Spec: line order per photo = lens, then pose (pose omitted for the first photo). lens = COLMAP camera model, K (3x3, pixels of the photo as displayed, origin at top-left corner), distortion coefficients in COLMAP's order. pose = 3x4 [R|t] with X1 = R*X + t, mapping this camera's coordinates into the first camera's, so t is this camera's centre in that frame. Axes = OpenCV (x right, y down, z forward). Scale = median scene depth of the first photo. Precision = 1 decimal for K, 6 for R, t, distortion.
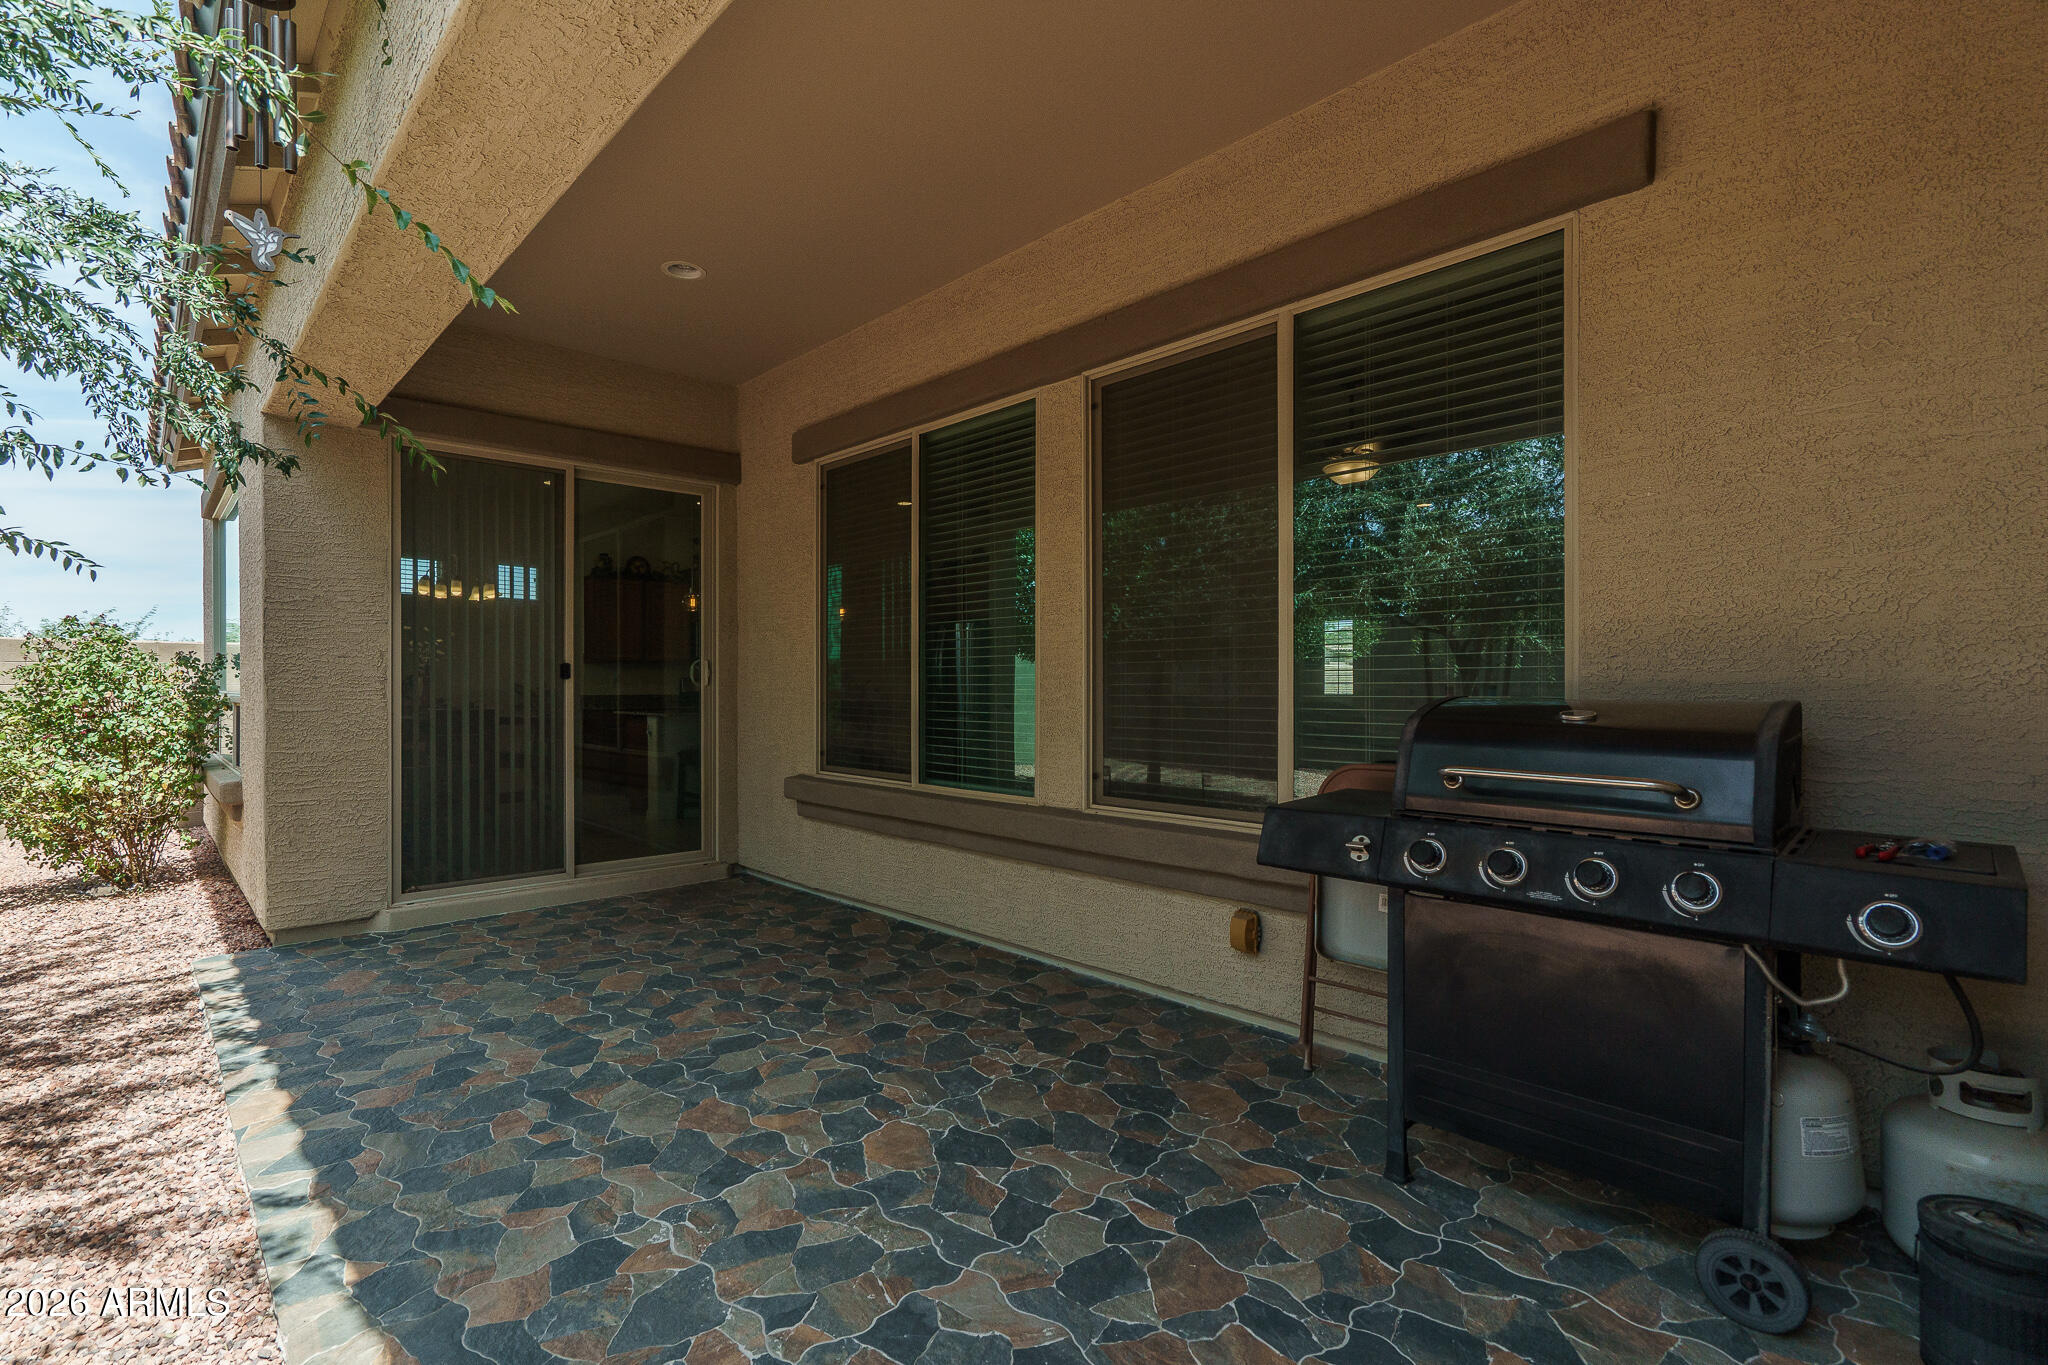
lens RADIAL K [[930.8, 0, 1024.0], [0, 930.8, 682.5], [0, 0, 1]] dist [-0.004908, -0.000288]
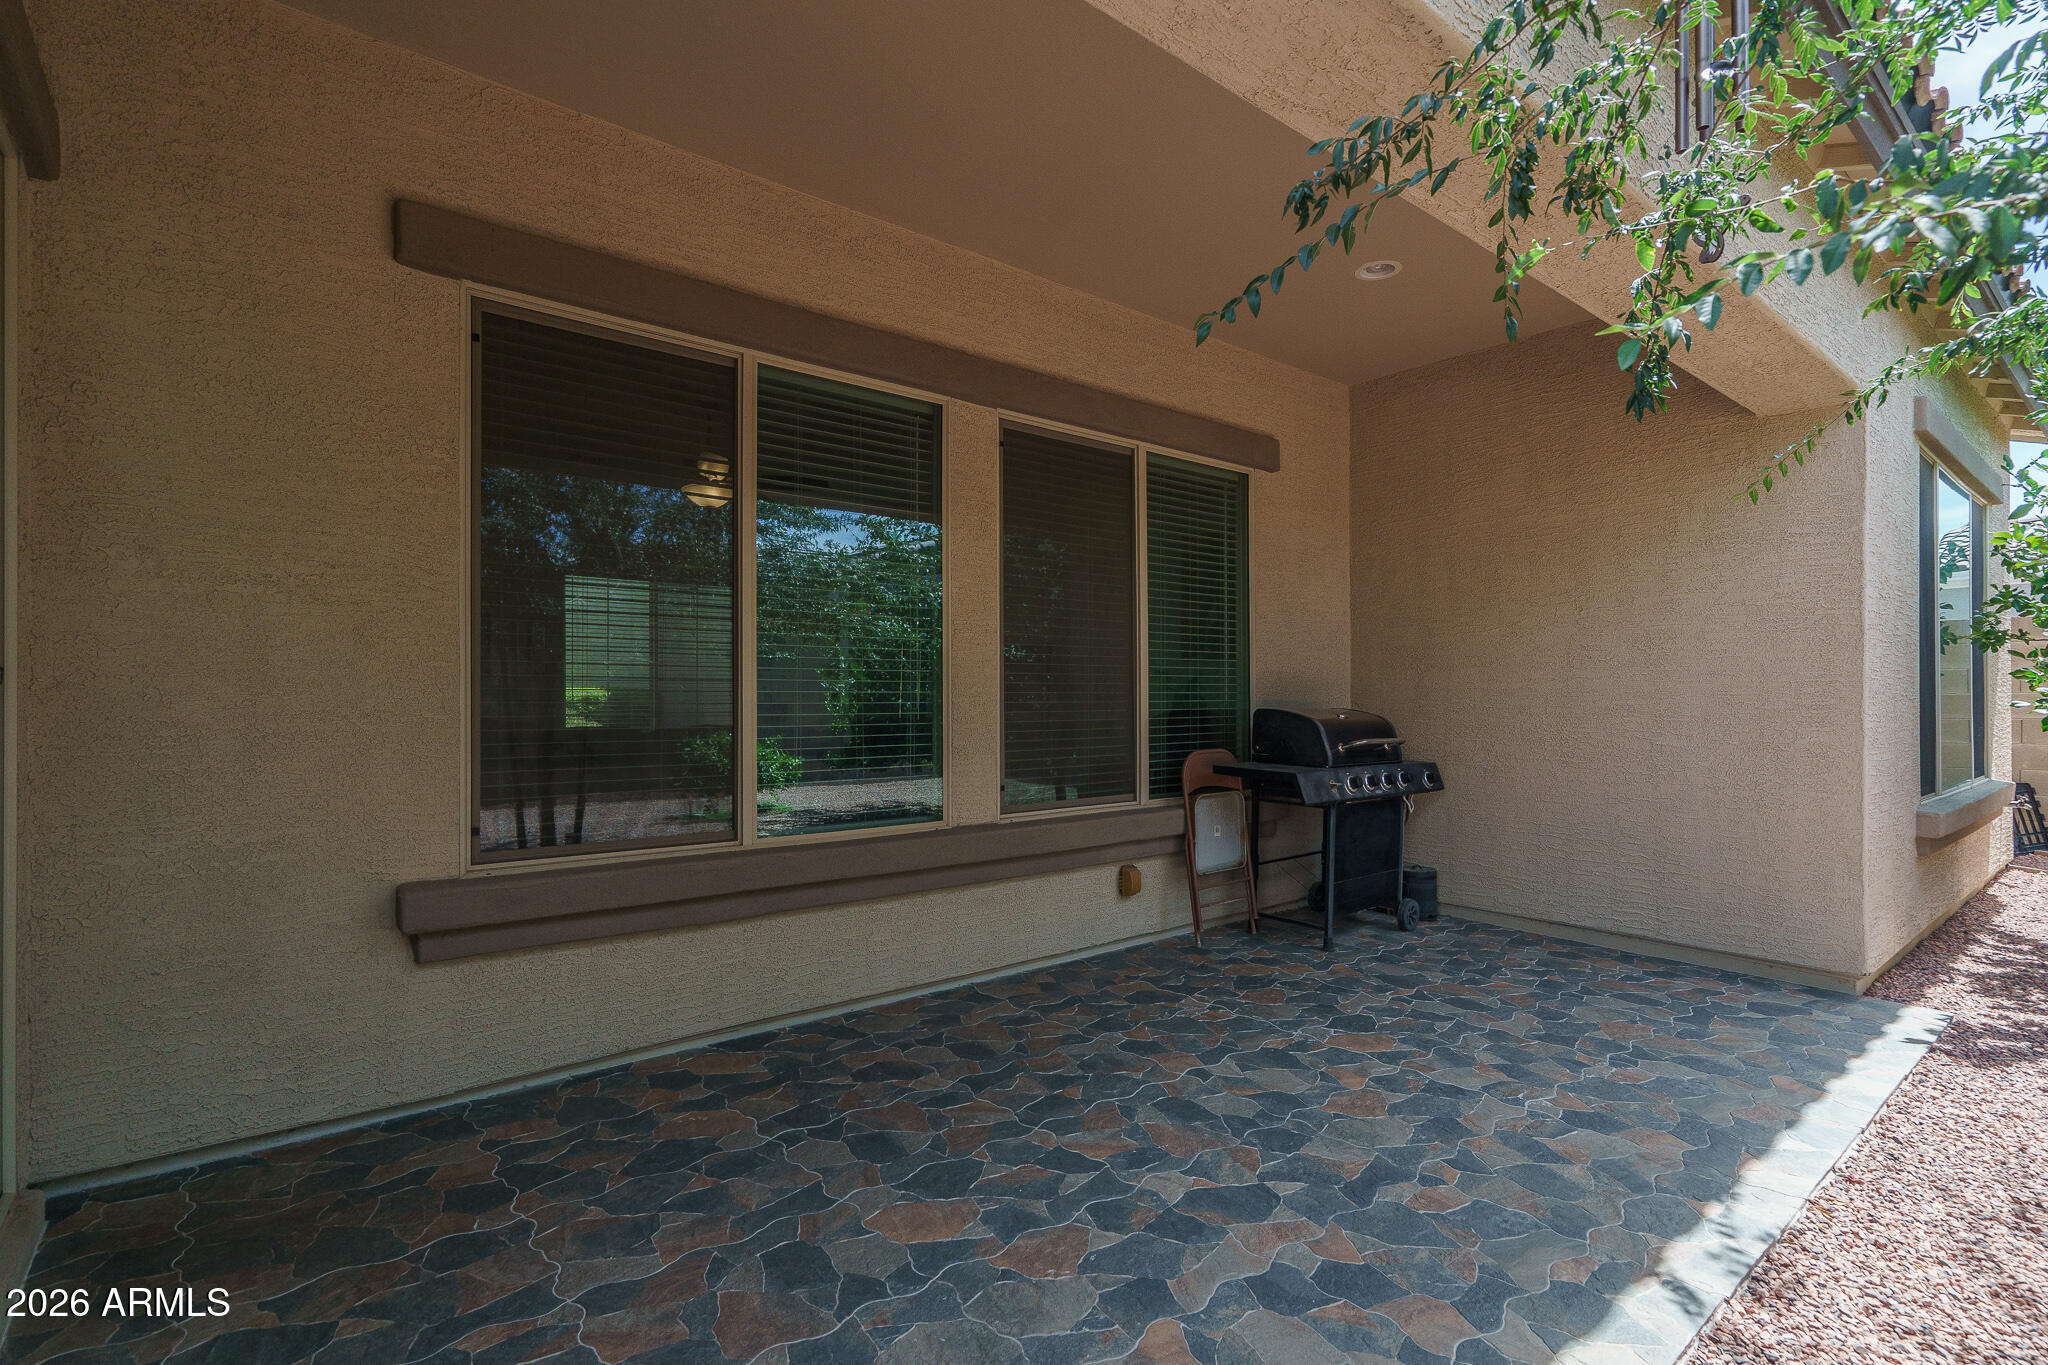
lens RADIAL K [[930.8, 0, 1024.0], [0, 930.8, 682.5], [0, 0, 1]] dist [-0.004908, -0.000288]
pose [[0.102959, 0.015947, 0.994558, -1.185081], [-0.002387, 0.999873, -0.015785, -0.004114], [-0.994683, -0.000749, 0.102984, 1.037321]]
